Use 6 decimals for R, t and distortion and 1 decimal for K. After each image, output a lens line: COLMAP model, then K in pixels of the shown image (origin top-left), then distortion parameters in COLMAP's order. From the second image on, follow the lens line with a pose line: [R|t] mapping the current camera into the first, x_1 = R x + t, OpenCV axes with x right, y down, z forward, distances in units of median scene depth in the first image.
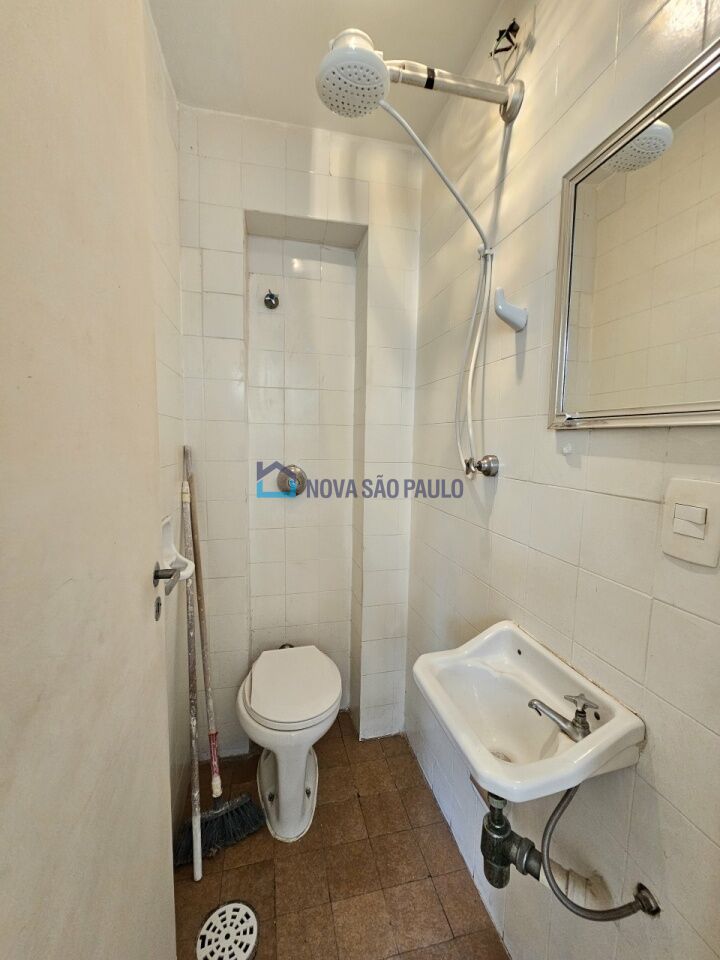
lens RADIAL K [[392.8, 0, 359.4], [0, 392.8, 479.9], [0, 0, 1]] dist [-0.003236, 0.000531]
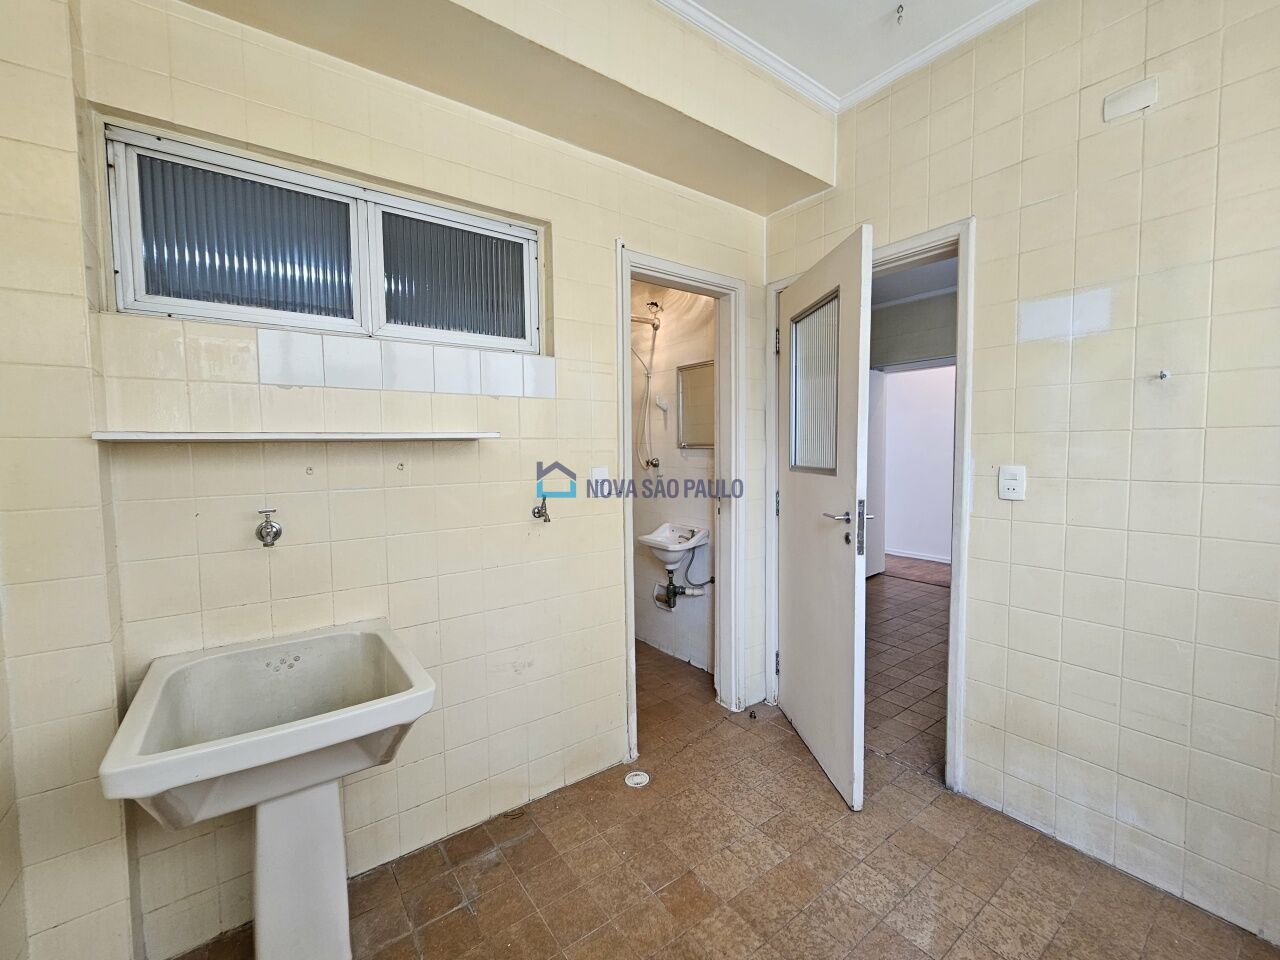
lens RADIAL K [[523.7, 0, 639.1], [0, 523.7, 479.0], [0, 0, 1]] dist [-0.003236, 0.000531]
pose [[0.921631, -0.049888, 0.384846, -1.114065], [0.067138, 0.997246, -0.031508, 0.175987], [-0.382214, 0.054877, 0.922443, -2.133631]]
